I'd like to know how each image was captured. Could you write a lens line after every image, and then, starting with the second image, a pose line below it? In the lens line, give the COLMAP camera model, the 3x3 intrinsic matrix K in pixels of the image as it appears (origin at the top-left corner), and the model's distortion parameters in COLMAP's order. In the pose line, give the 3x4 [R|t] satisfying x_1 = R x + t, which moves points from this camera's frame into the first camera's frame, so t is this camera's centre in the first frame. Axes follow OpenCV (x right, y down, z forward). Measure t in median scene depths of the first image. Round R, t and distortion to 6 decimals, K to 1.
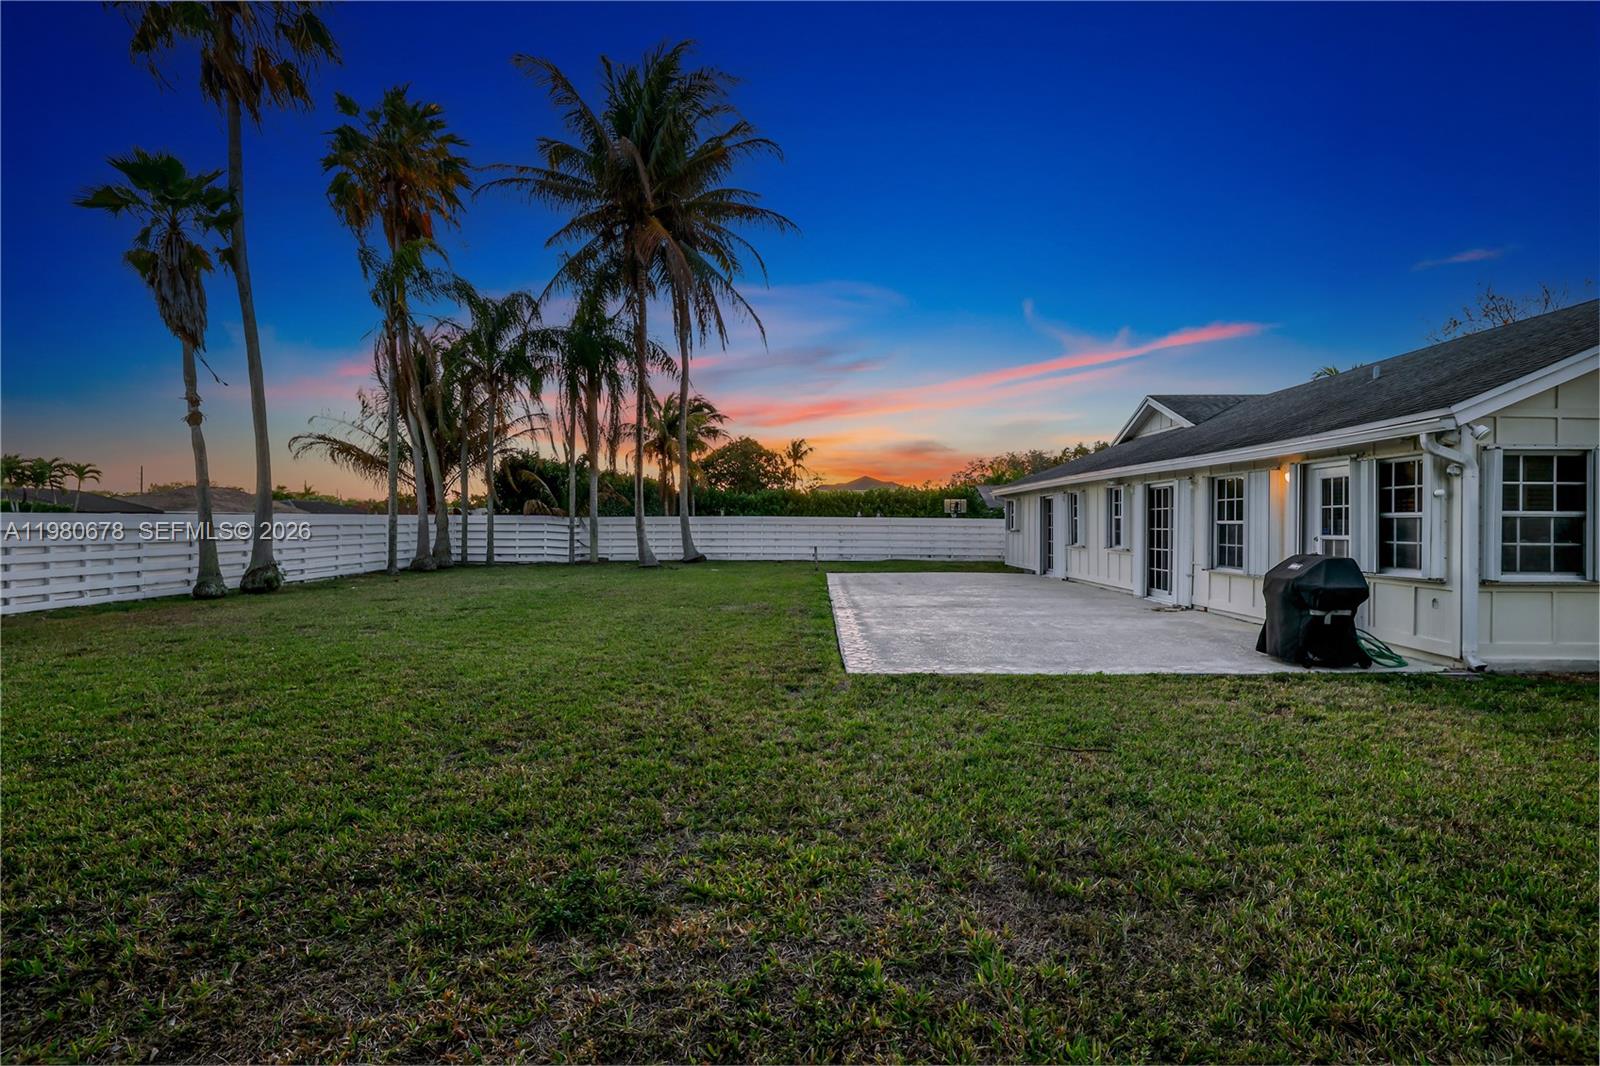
lens RADIAL K [[774.0, 0, 797.8], [0, 774.0, 538.3], [0, 0, 1]] dist [-0.001172, 0.000273]
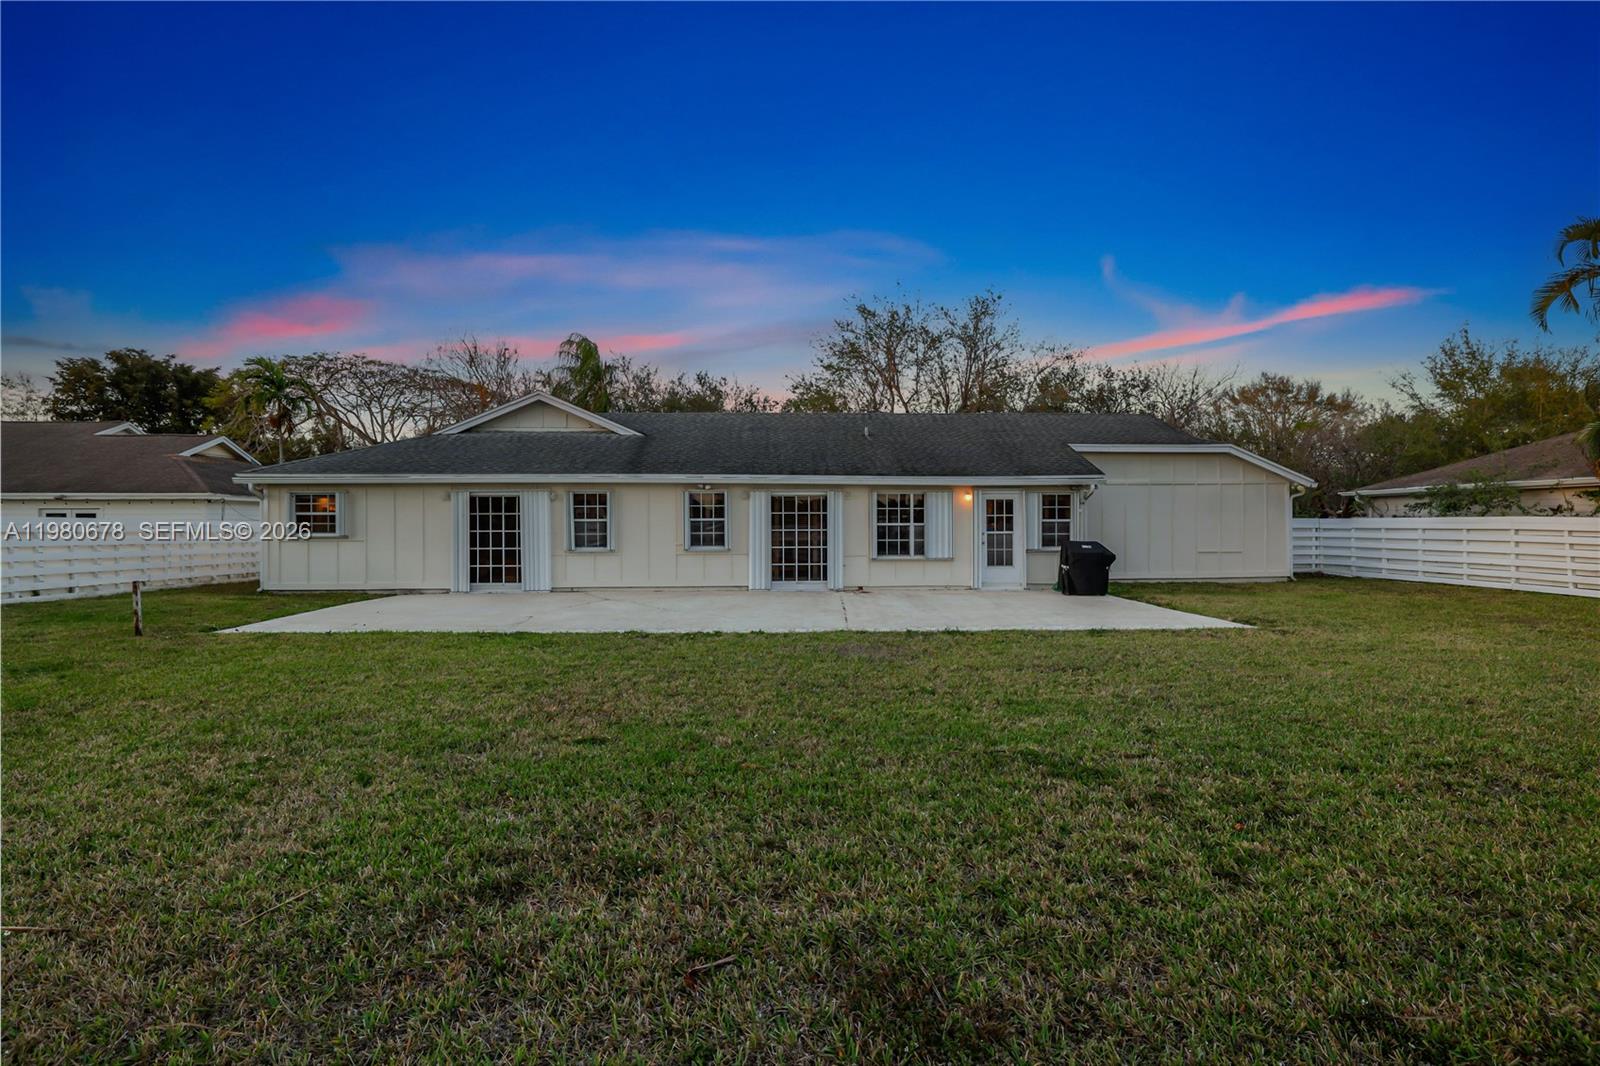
lens RADIAL K [[774.0, 0, 797.0], [0, 774.0, 525.6], [0, 0, 1]] dist [-0.001172, 0.000273]
pose [[-0.065554, -0.001678, 0.997848, -0.487190], [0.021630, 0.999761, 0.003102, -0.014977], [-0.997615, 0.021787, -0.065502, 0.714219]]
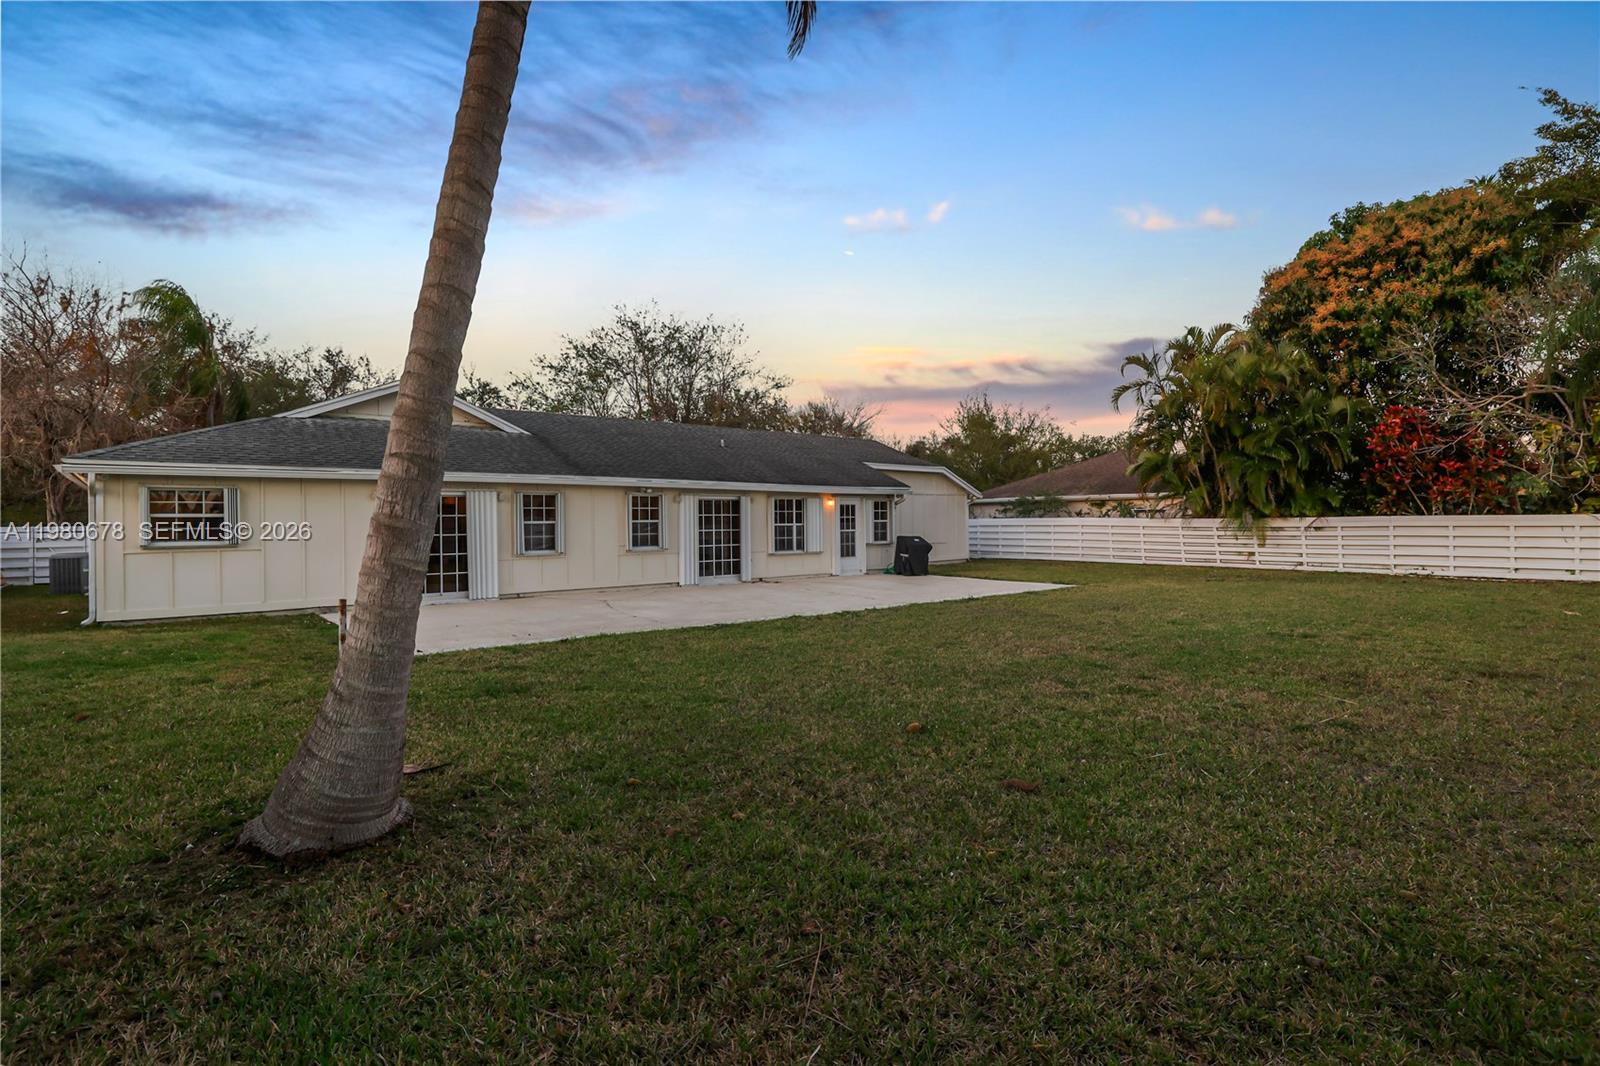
lens RADIAL K [[774.0, 0, 802.3], [0, 774.0, 524.4], [0, 0, 1]] dist [-0.001172, 0.000273]
pose [[-0.654091, 0.001976, 0.756413, -0.433546], [0.022300, 0.999612, 0.016672, -0.027349], [-0.756087, 0.027773, -0.653882, 1.172890]]
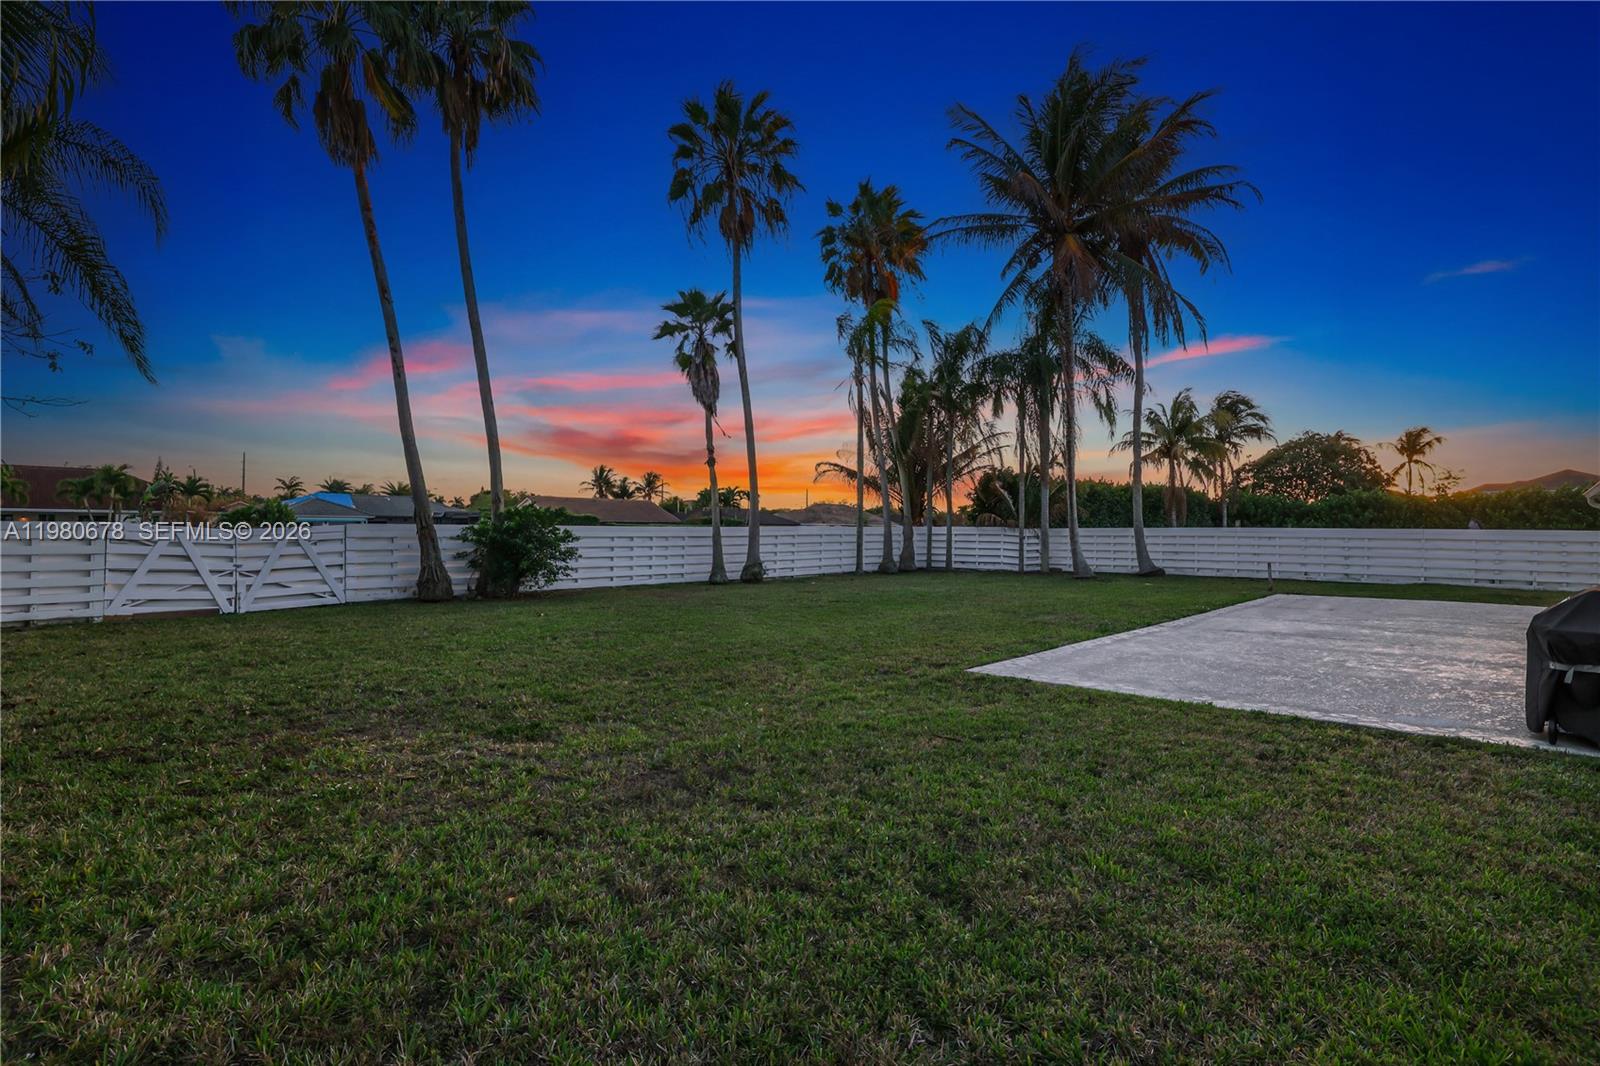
lens RADIAL K [[774.0, 0, 788.7], [0, 774.0, 530.8], [0, 0, 1]] dist [-0.001172, 0.000273]
pose [[0.743467, 0.001693, -0.668770, 0.218726], [-0.017708, 0.999696, -0.017156, -0.000631], [0.668538, 0.024598, 0.743271, 0.003418]]
